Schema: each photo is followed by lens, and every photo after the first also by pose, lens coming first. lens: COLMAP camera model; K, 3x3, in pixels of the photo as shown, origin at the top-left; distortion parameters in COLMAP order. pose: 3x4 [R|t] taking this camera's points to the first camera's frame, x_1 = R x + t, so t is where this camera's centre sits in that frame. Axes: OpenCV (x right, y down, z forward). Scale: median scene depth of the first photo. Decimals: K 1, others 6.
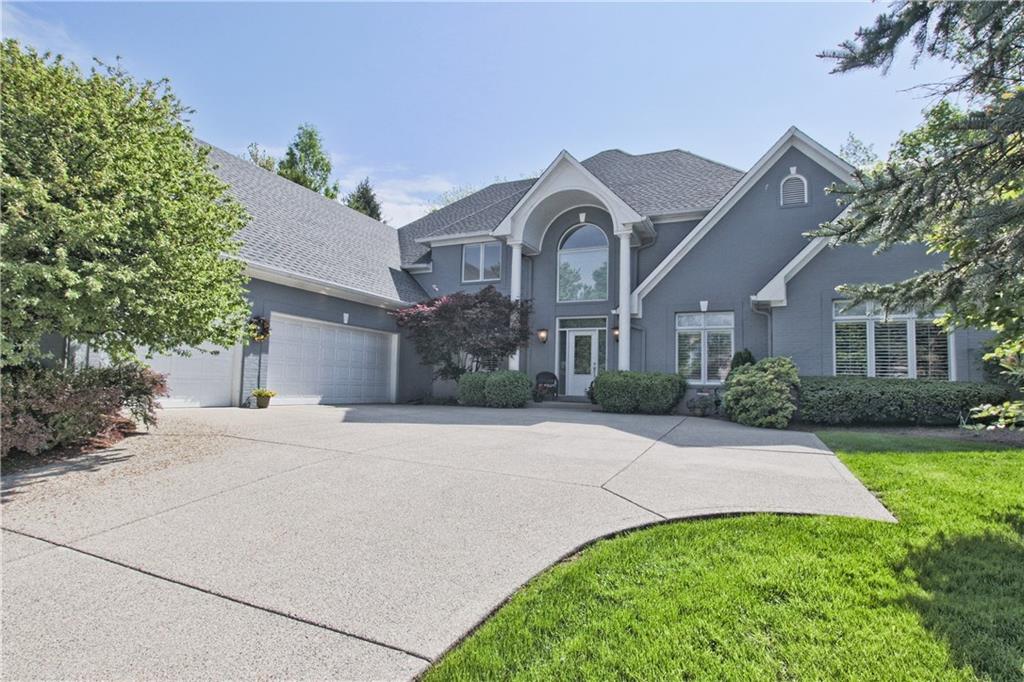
lens RADIAL K [[532.1, 0, 512.0], [0, 532.1, 341.0], [0, 0, 1]] dist [-0.040478, 0.015544]
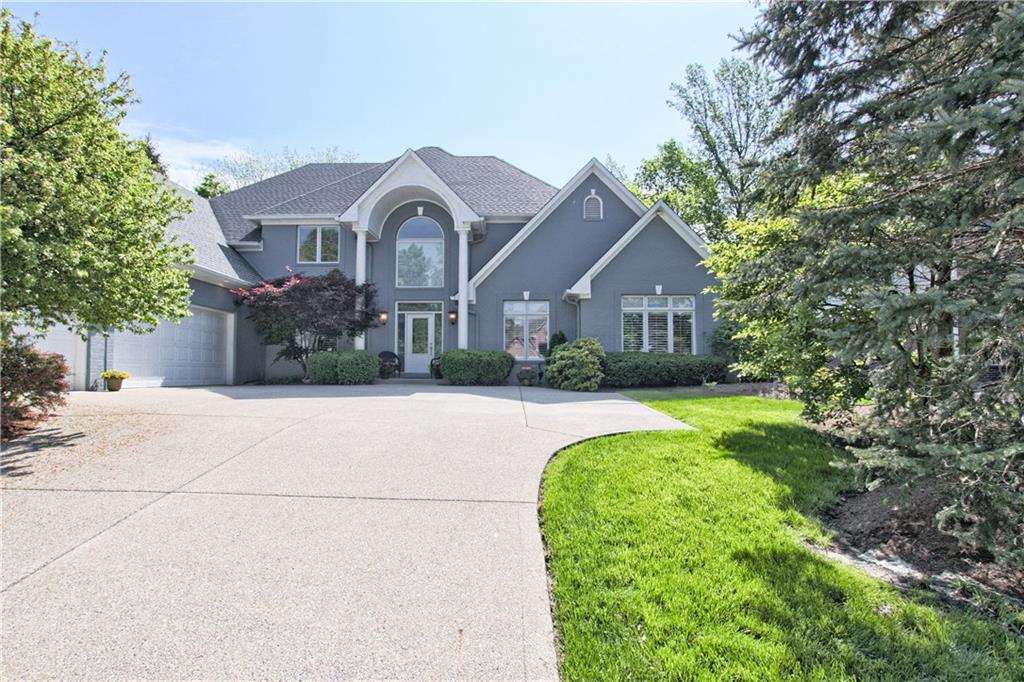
lens RADIAL K [[532.1, 0, 512.0], [0, 532.1, 341.0], [0, 0, 1]] dist [-0.040478, 0.015544]
pose [[0.911651, 0.000355, 0.410964, -0.159158], [-0.013818, 0.999461, 0.029791, 0.001351], [-0.410732, -0.032838, 0.911165, -0.095495]]
